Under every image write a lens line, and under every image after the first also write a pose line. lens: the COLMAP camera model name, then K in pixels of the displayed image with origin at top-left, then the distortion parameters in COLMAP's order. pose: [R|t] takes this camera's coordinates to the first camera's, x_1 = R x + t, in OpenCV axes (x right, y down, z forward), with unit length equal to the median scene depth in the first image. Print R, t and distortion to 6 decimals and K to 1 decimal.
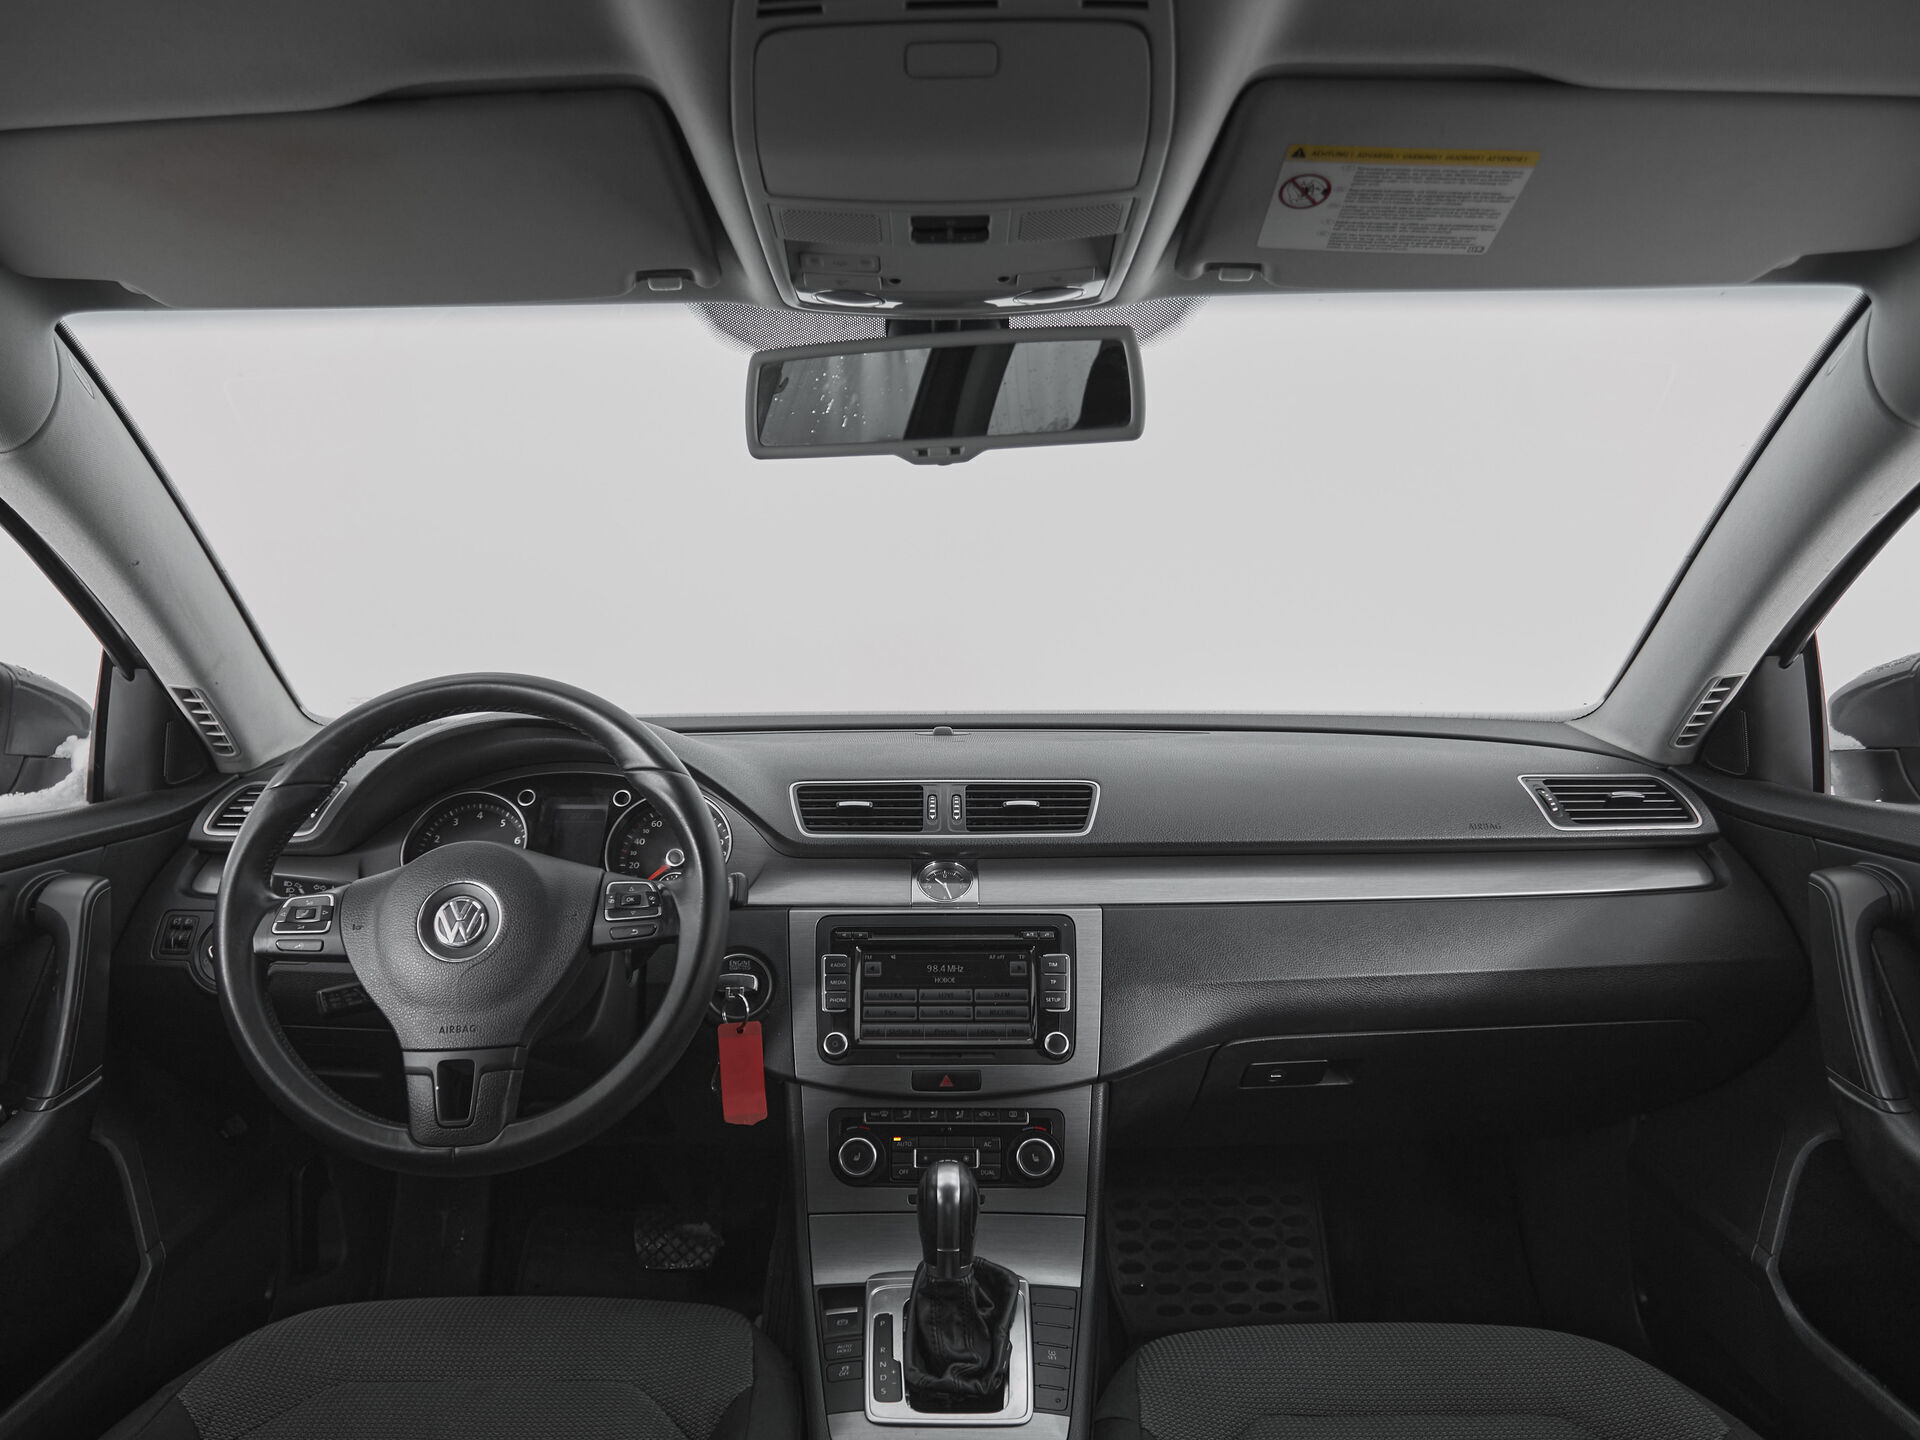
lens RADIAL K [[1302.7, 0, 890.8], [0, 1302.7, 871.4], [0, 0, 1]] dist [-0.000425, -0.001893]
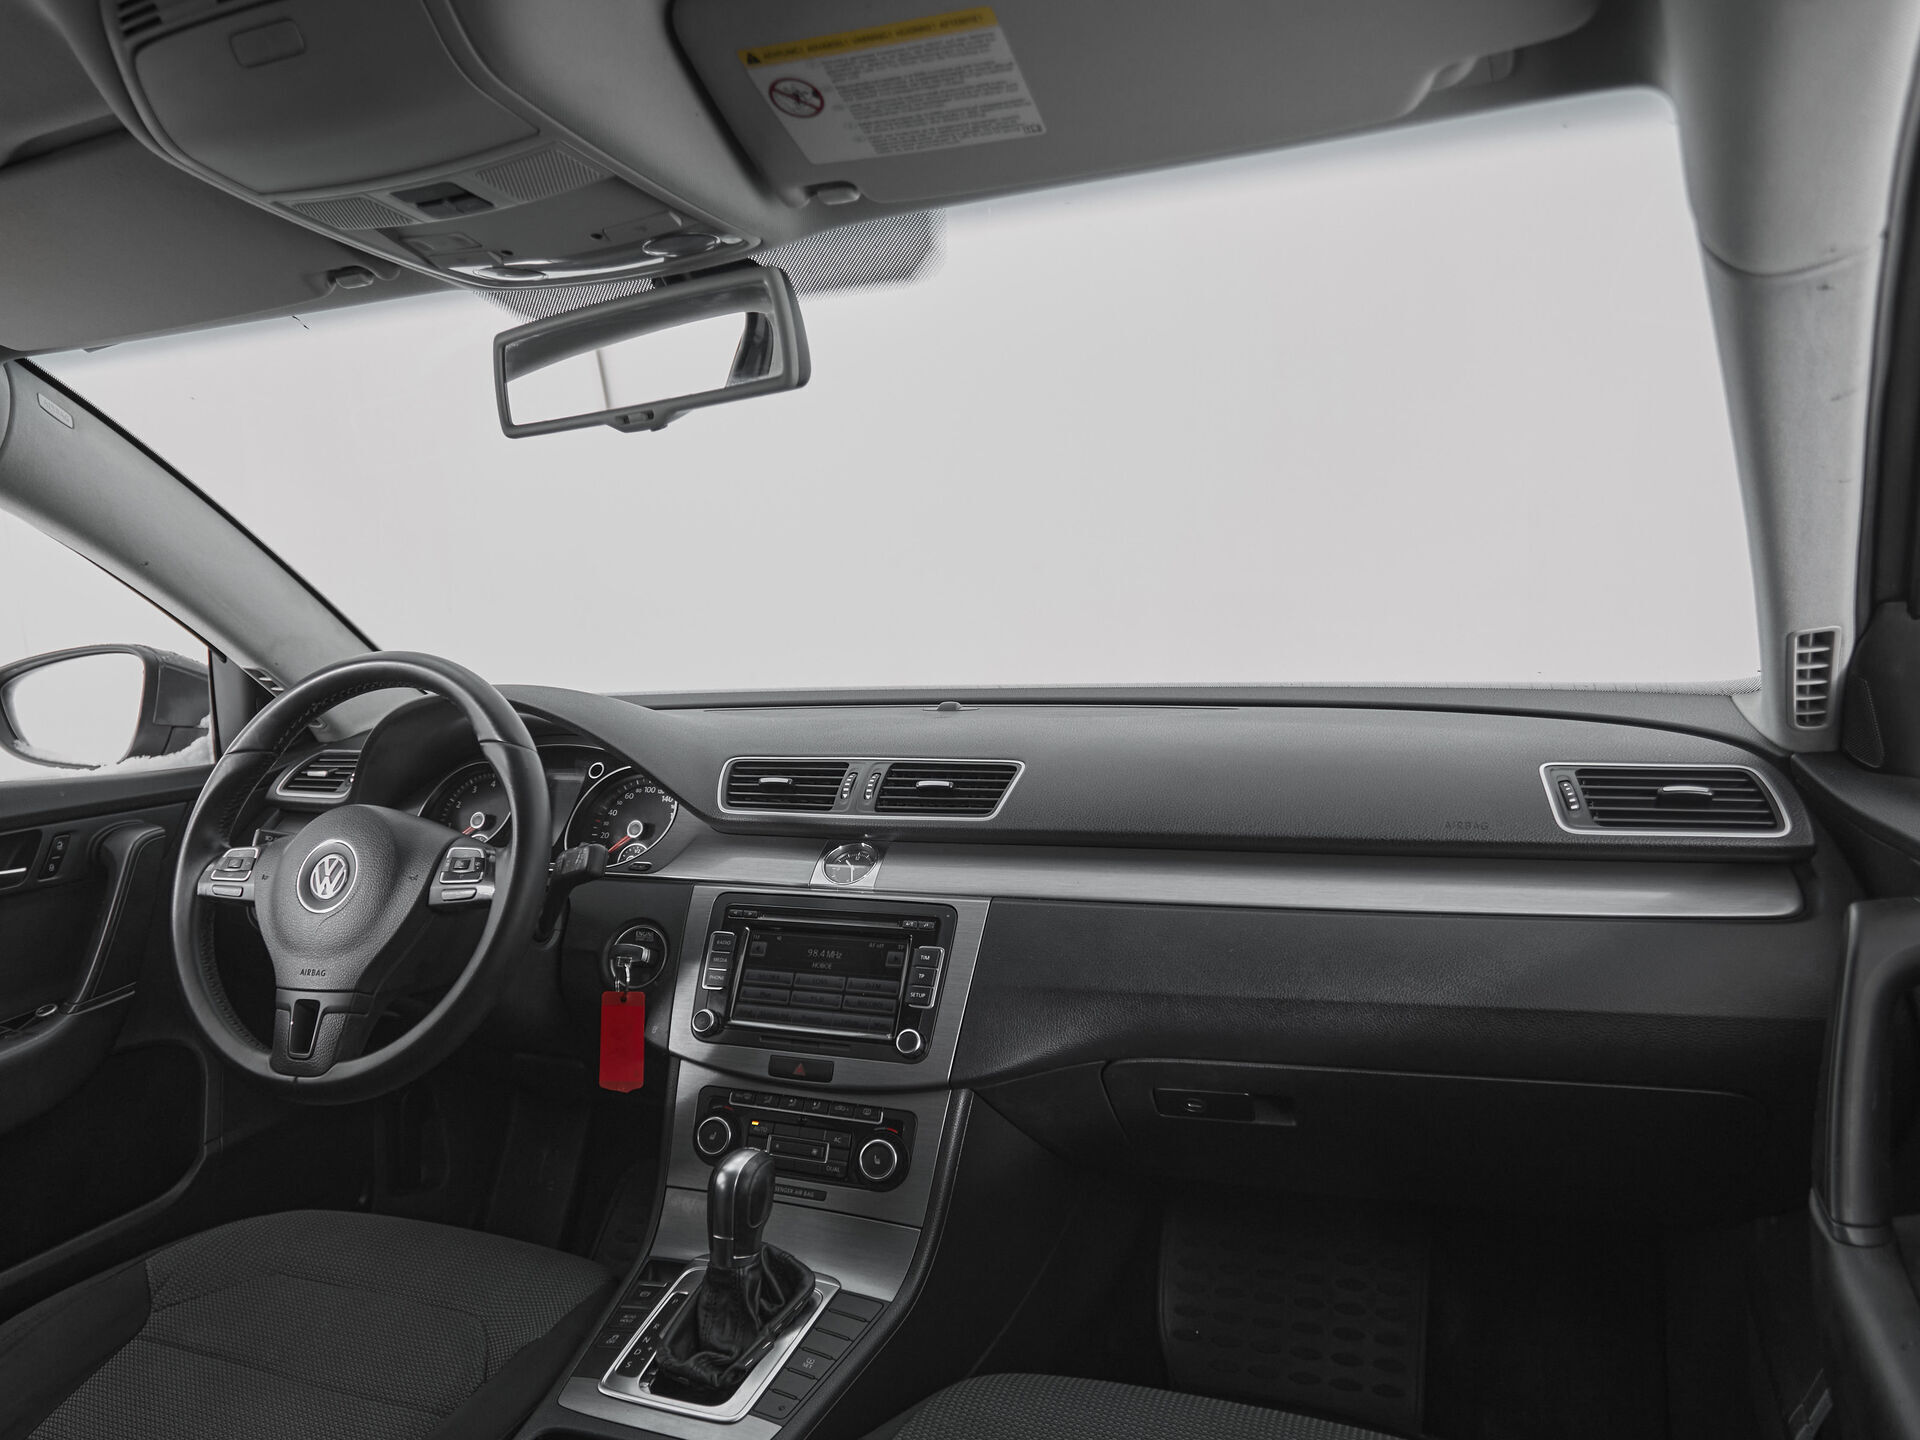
lens RADIAL K [[1342.9, 0, 853.8], [0, 1342.9, 880.6], [0, 0, 1]] dist [-0.001940, -0.000353]
pose [[0.923430, 0.050364, -0.380448, 0.444492], [-0.042852, 0.998684, 0.028194, -0.008179], [0.381367, -0.009732, 0.924372, 0.096380]]
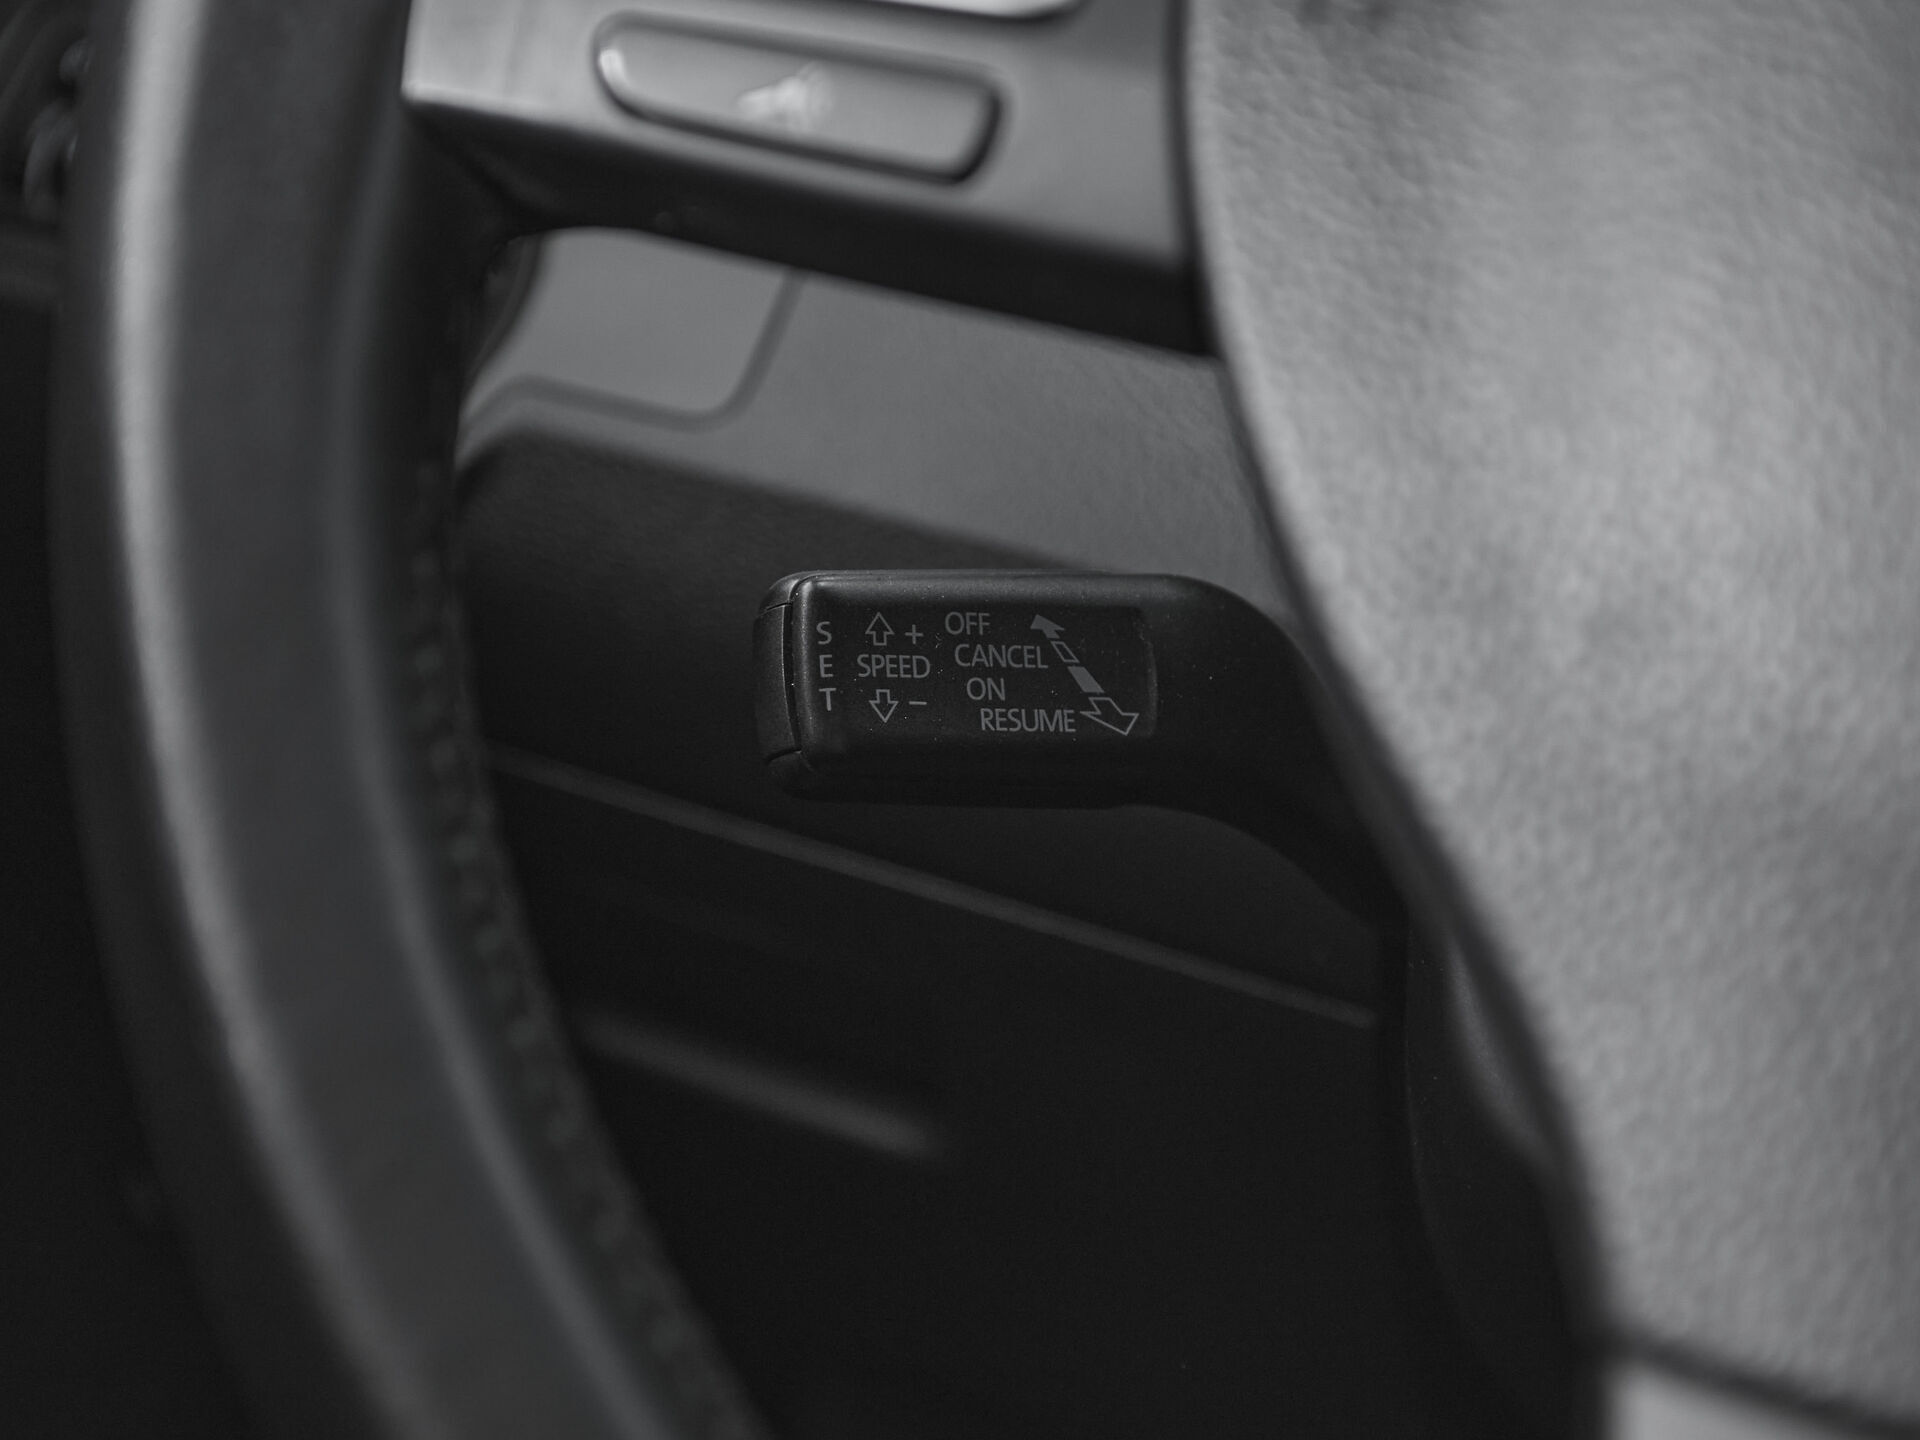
lens RADIAL K [[2956.1, 0, 929.2], [0, 2956.1, 718.7], [0, 0, 1]] dist [-0.002818, 0.121458]
pose [[0.932129, 0.223071, -0.285263, -0.316496], [-0.206239, 0.974523, 0.088154, 0.071891], [0.297660, -0.023339, 0.954387, 0.671917]]
